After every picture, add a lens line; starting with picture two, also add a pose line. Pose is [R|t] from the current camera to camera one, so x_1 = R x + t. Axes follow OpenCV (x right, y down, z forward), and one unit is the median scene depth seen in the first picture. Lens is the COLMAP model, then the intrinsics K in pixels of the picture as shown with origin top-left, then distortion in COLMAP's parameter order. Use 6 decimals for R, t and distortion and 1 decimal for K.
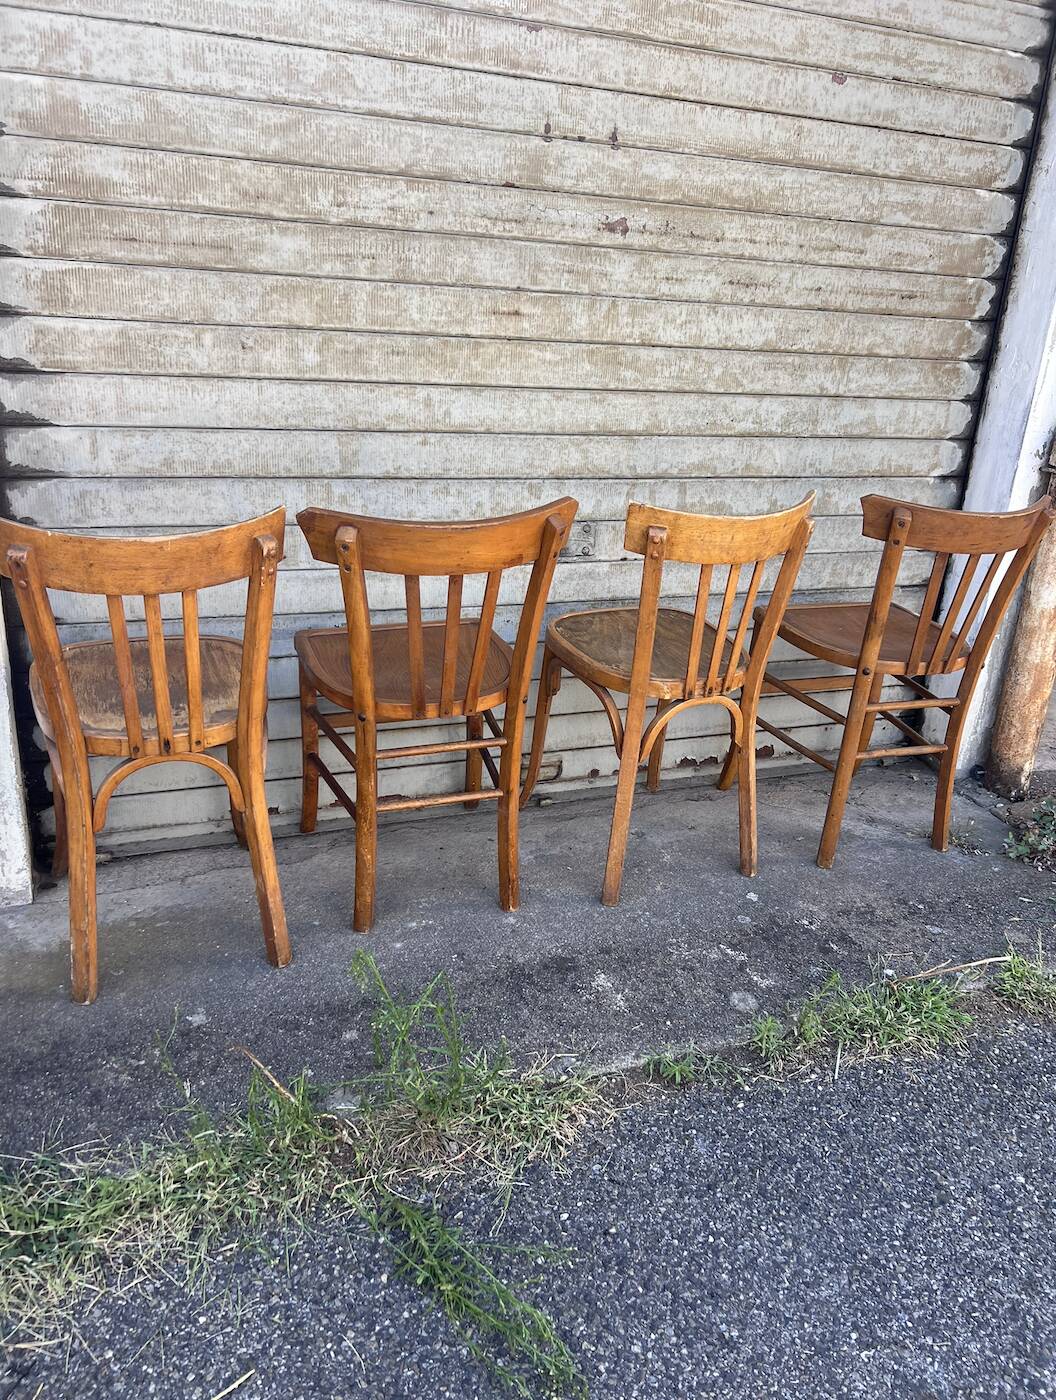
lens RADIAL K [[1102.6, 0, 536.1], [0, 1102.6, 708.9], [0, 0, 1]] dist [0.036557, -0.046037]
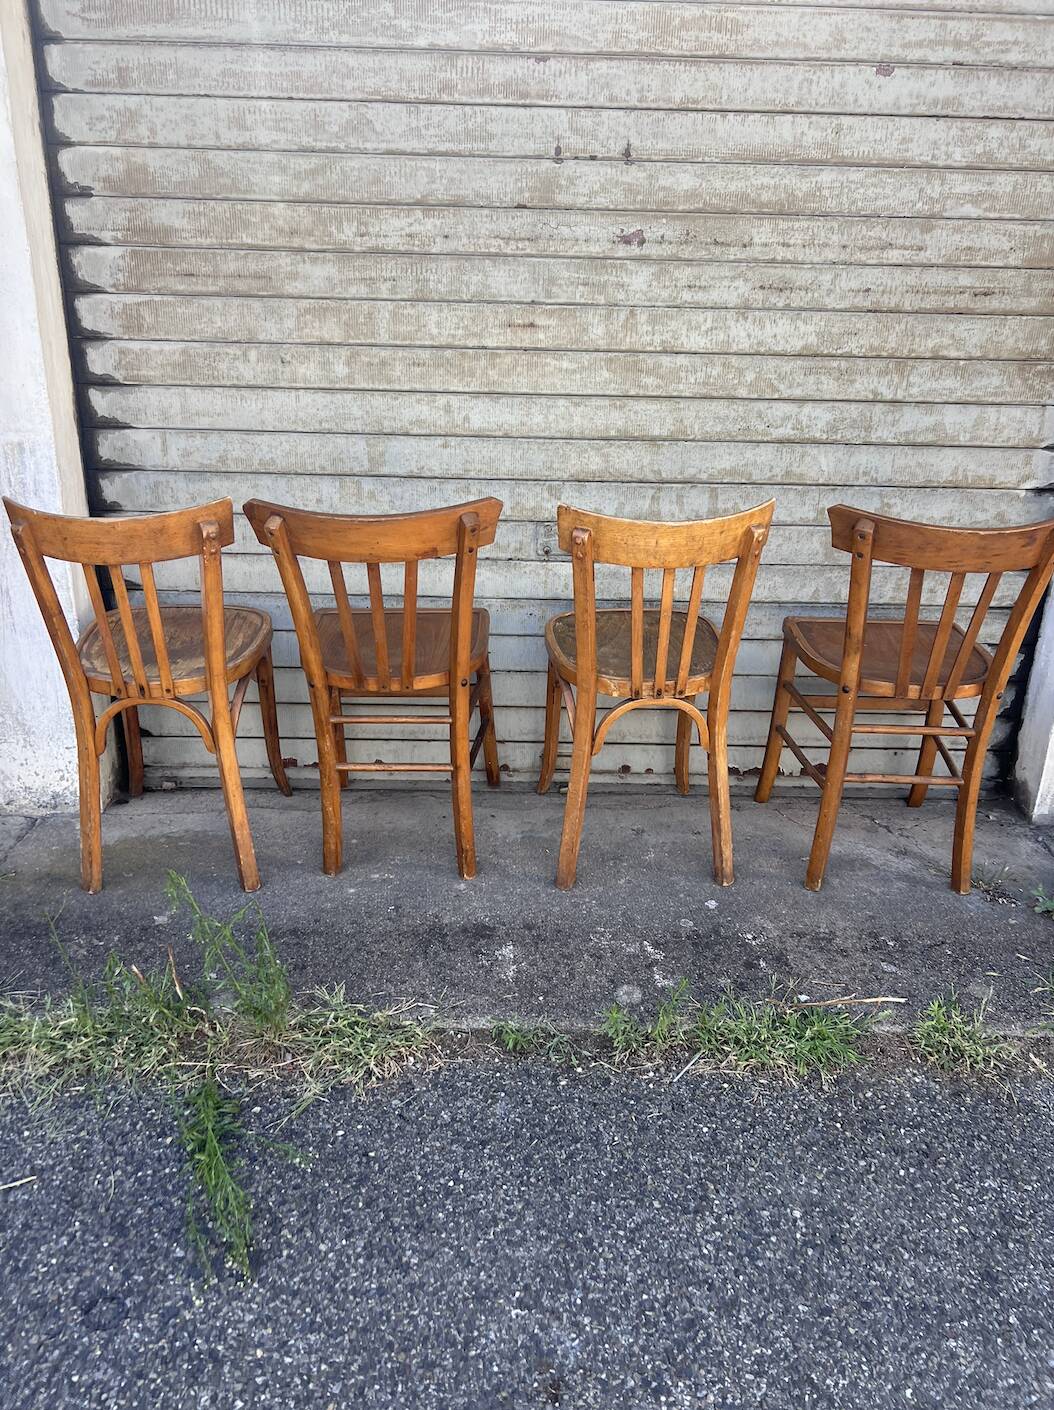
lens RADIAL K [[1101.7, 0, 514.6], [0, 1101.7, 712.0], [0, 0, 1]] dist [0.034156, -0.044872]
pose [[0.930655, 0.096816, -0.352856, 0.386399], [-0.096603, 0.995155, 0.018257, -0.003971], [0.352914, 0.017096, 0.935500, 0.002231]]
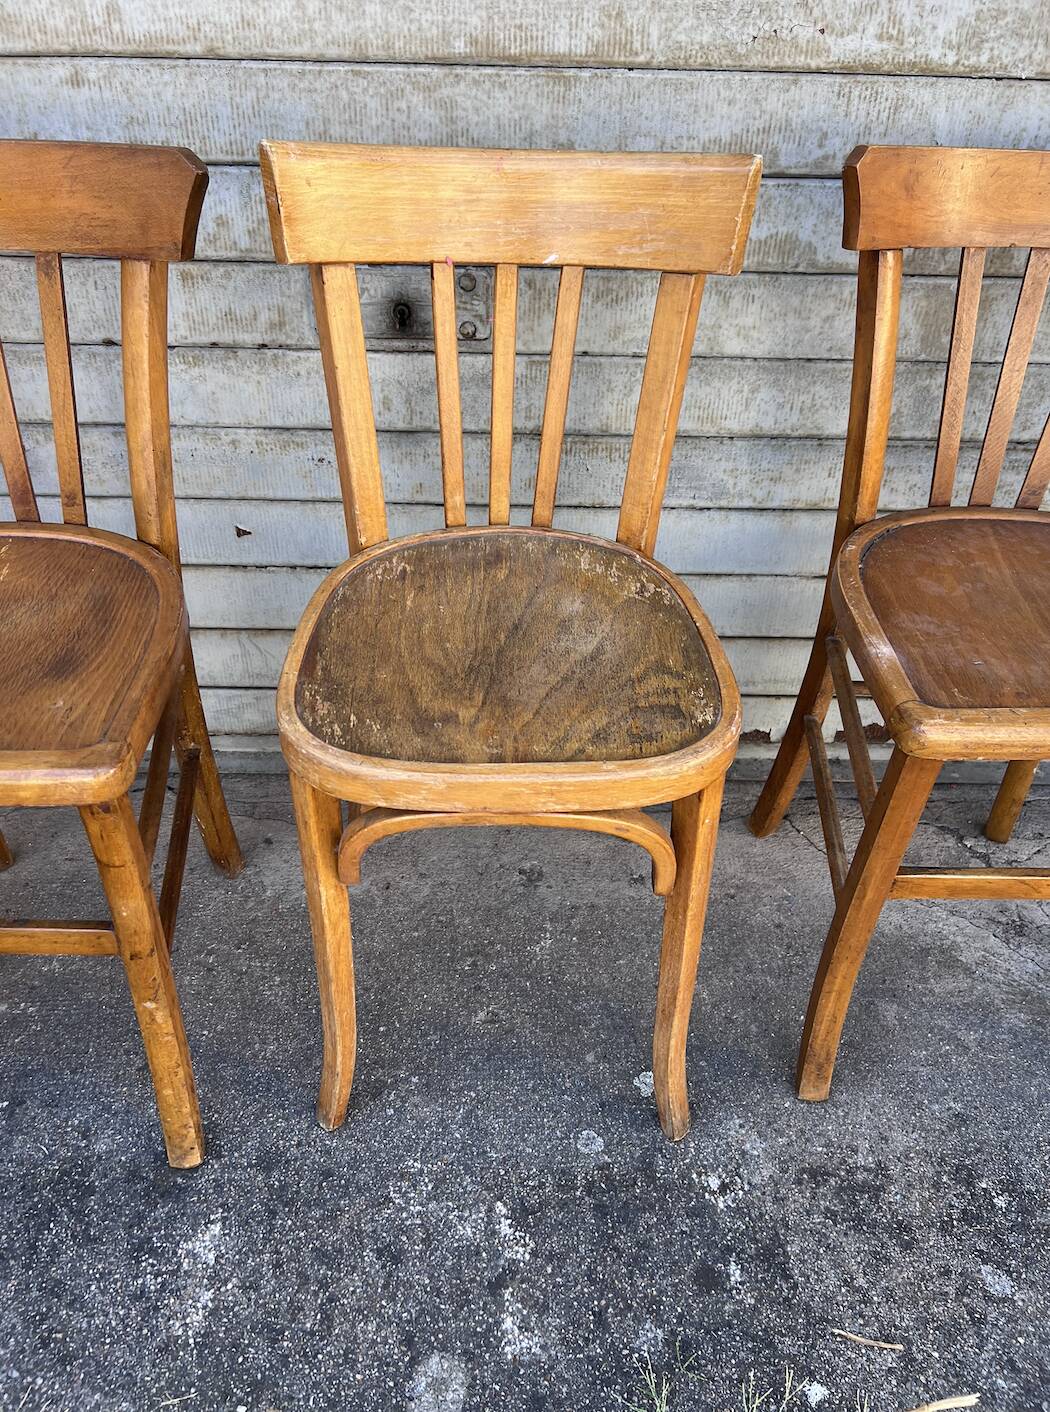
lens RADIAL K [[1103.2, 0, 523.9], [0, 1103.2, 720.2], [0, 0, 1]] dist [0.034156, -0.044872]
pose [[0.928133, 0.186282, -0.322285, 0.292567], [-0.097217, 0.957033, 0.273199, -0.129585], [0.359329, -0.222233, 0.906364, 0.588921]]
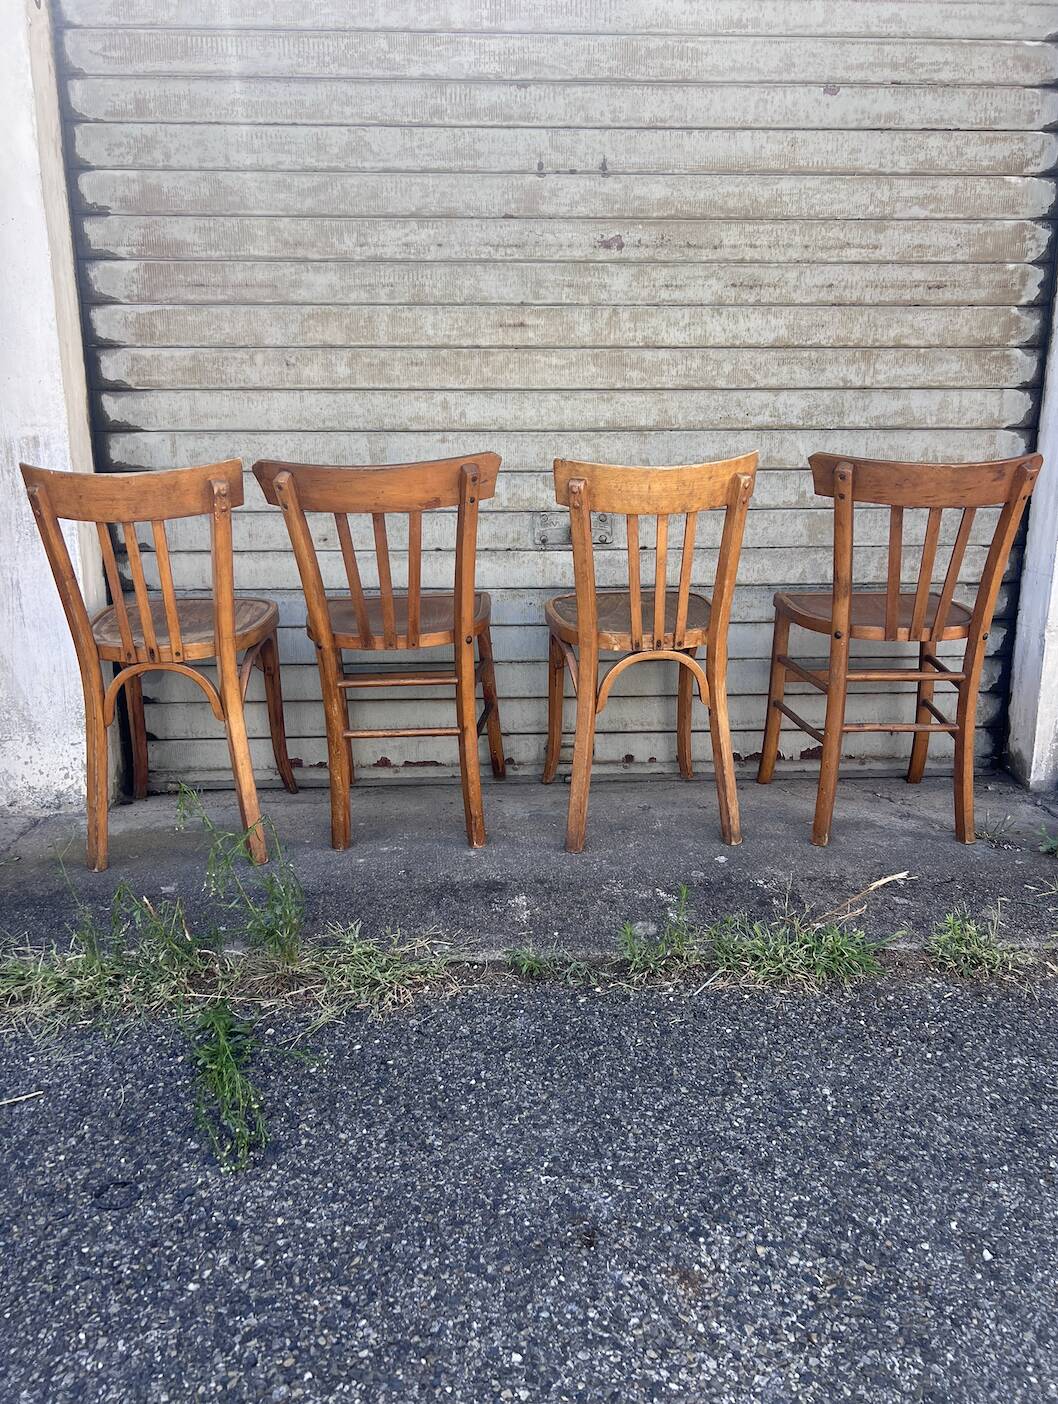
lens RADIAL K [[1105.7, 0, 538.3], [0, 1105.7, 702.9], [0, 0, 1]] dist [0.036557, -0.046037]
pose [[0.941734, 0.014953, -0.336025, 0.396338], [-0.060034, 0.990443, -0.124173, 0.173666], [0.330957, 0.137111, 0.933632, -0.011399]]
